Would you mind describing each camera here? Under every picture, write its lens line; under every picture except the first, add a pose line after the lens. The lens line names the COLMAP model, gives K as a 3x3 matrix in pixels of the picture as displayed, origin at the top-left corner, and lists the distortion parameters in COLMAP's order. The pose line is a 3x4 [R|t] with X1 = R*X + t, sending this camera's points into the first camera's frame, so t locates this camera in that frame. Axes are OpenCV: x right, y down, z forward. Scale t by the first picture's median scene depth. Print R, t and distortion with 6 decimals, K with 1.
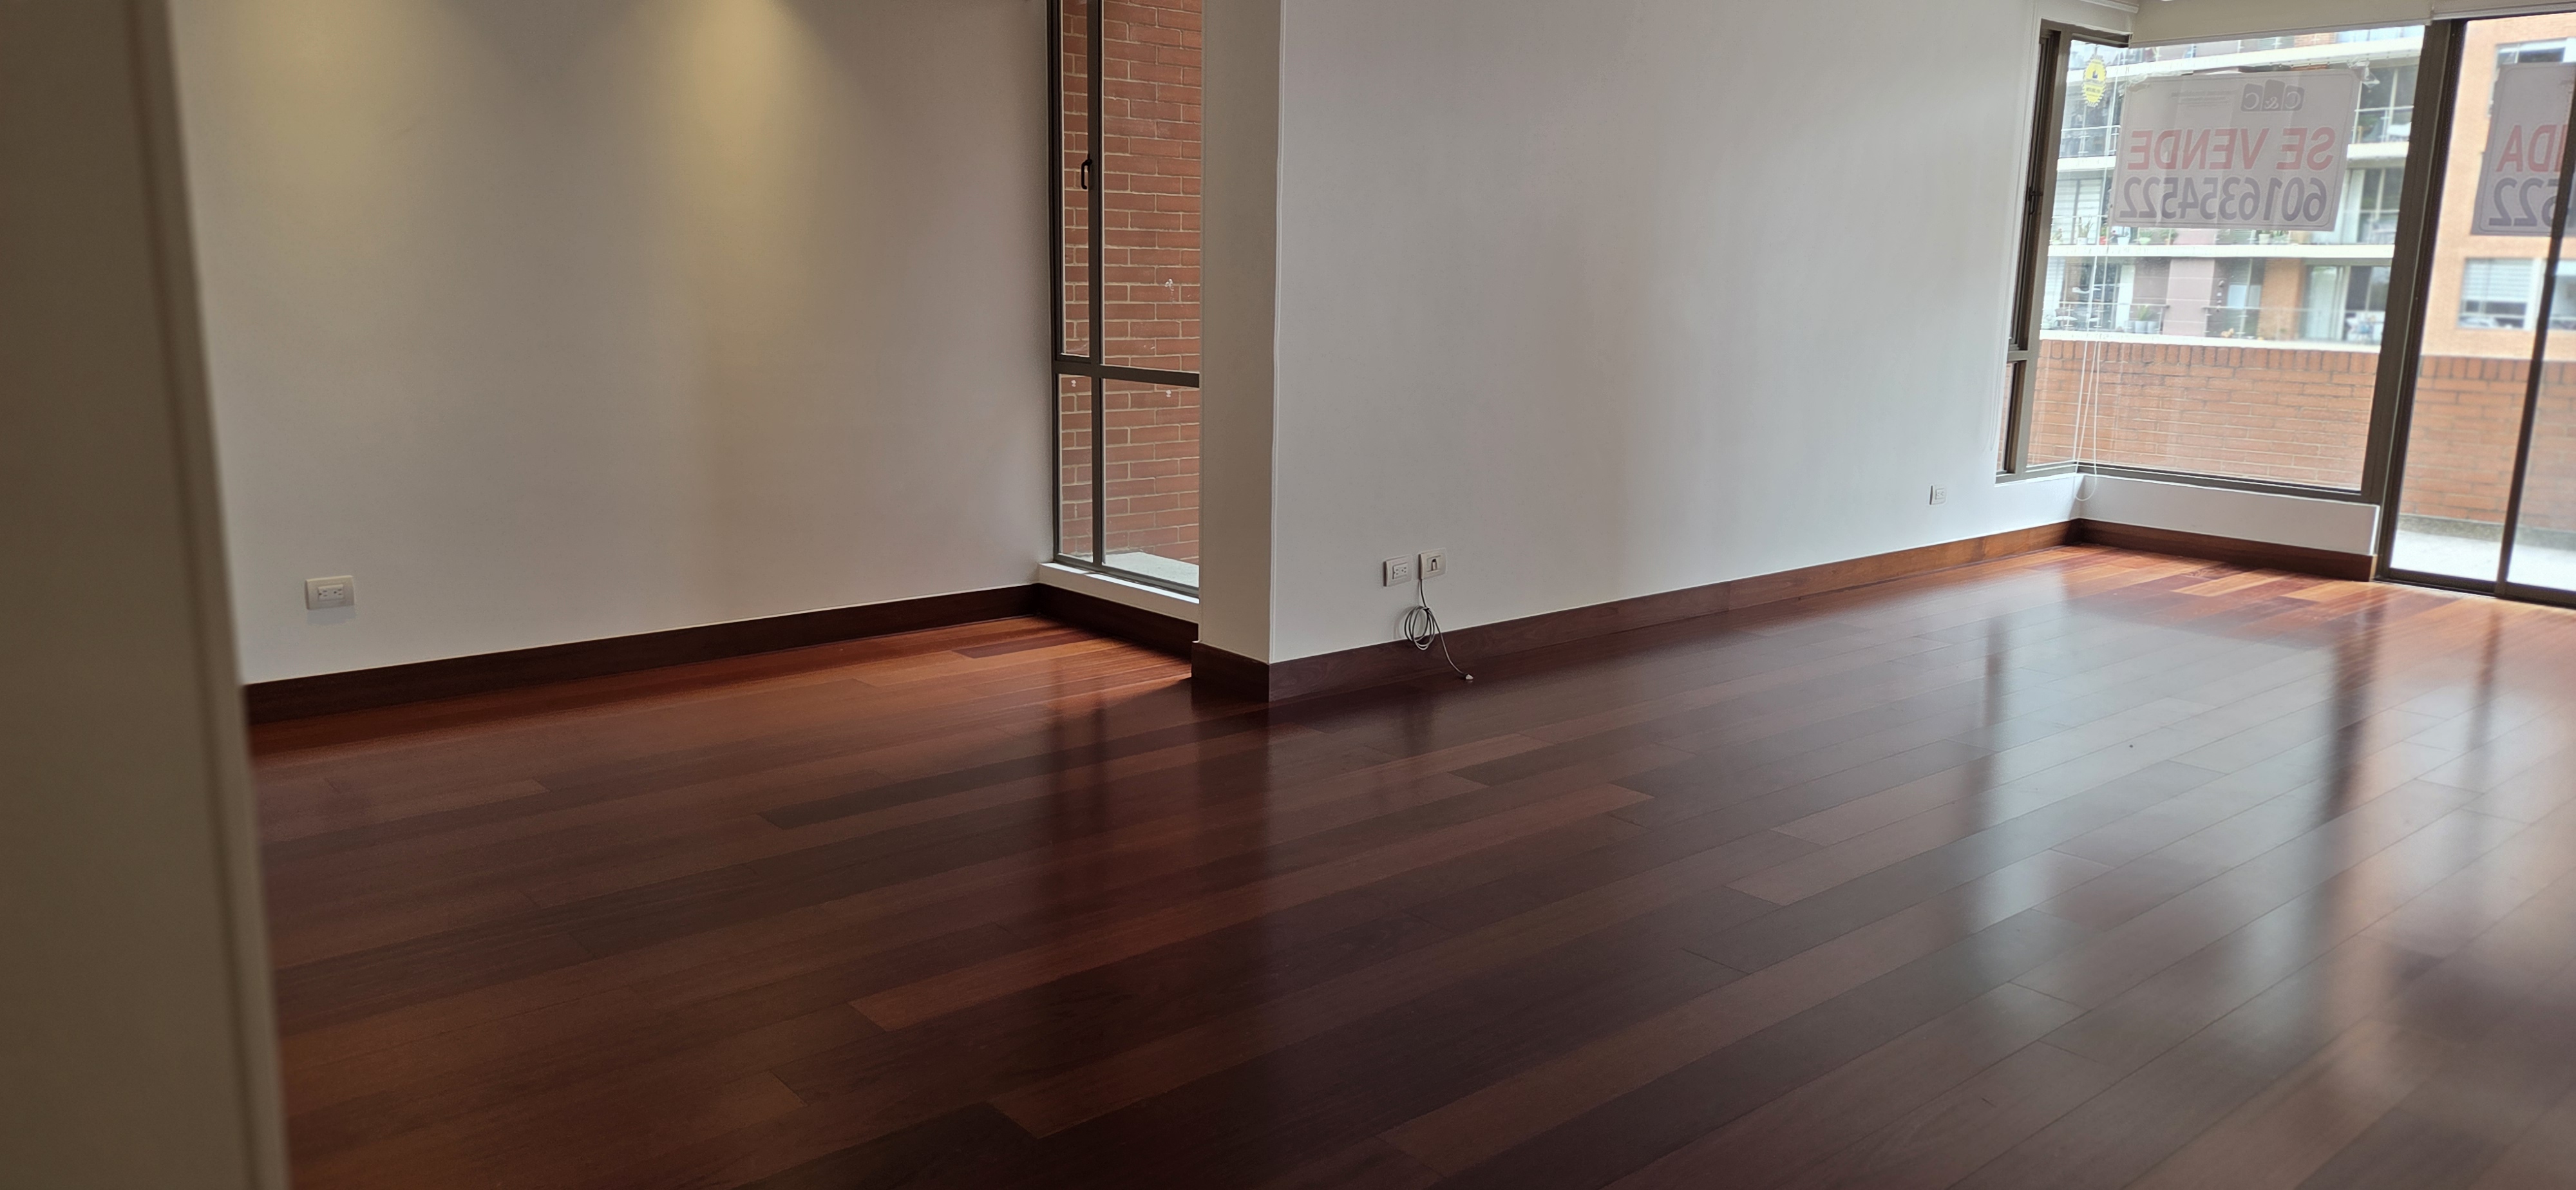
lens RADIAL K [[1724.0, 0, 1288.0], [0, 1724.0, 595.0], [0, 0, 1]] dist [0.084263, -0.081344]
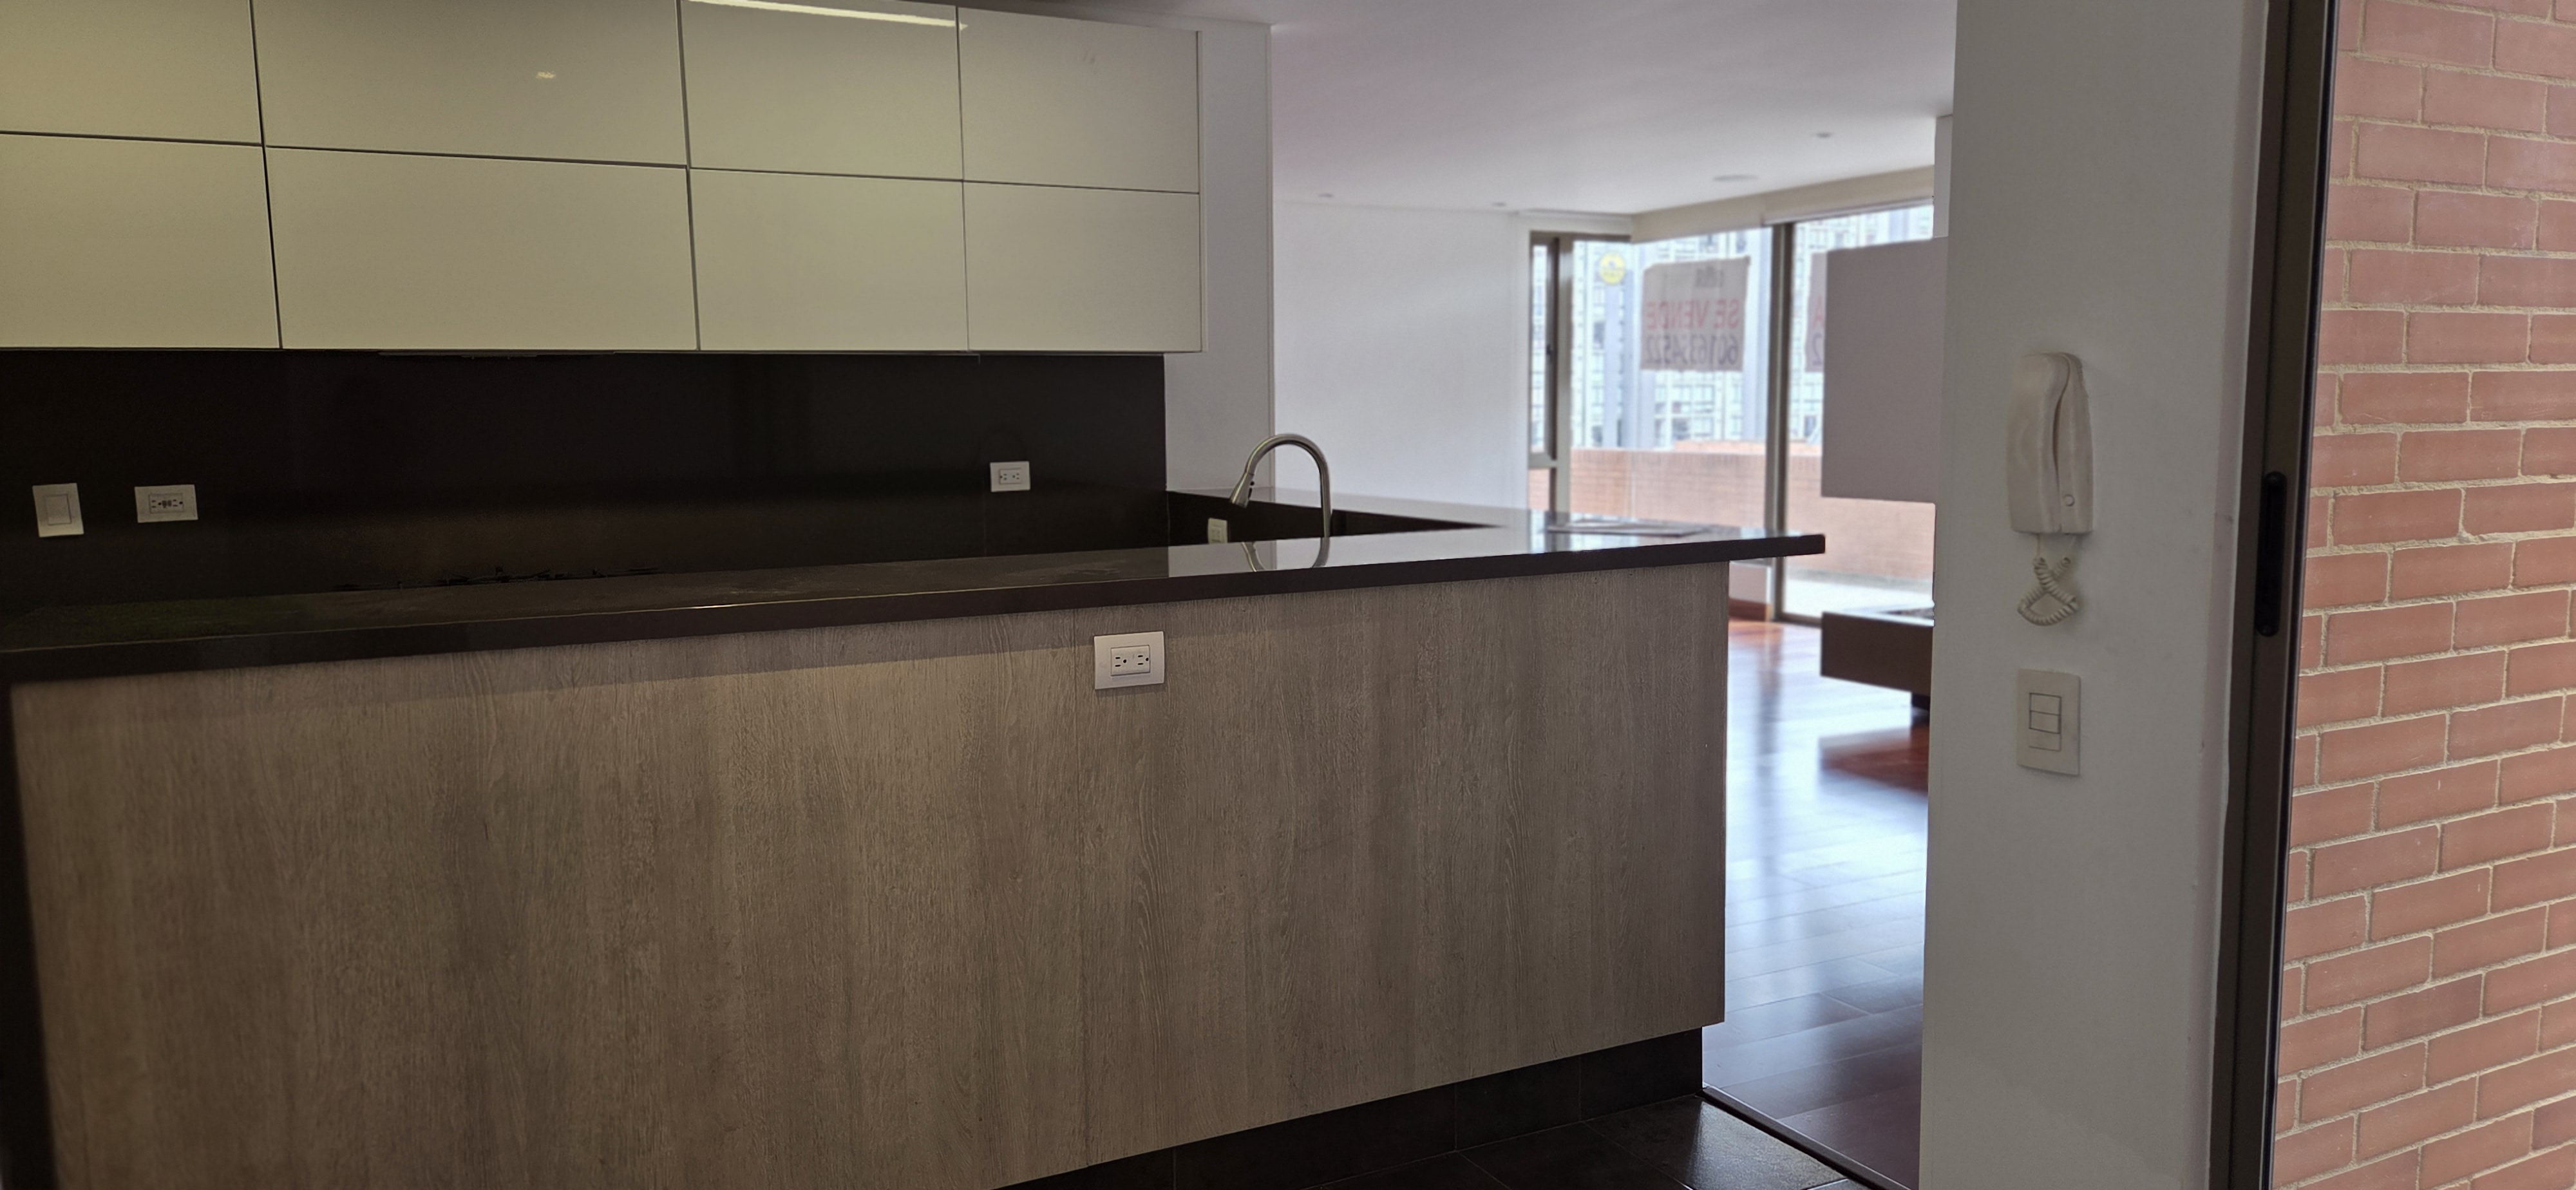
lens RADIAL K [[1724.0, 0, 1288.0], [0, 1724.0, 595.0], [0, 0, 1]] dist [0.084263, -0.081344]
pose [[0.979219, -0.001279, -0.202803, 0.503389], [-0.014316, 0.997050, -0.075410, 0.075780], [0.202301, 0.076746, 0.976312, -0.387848]]
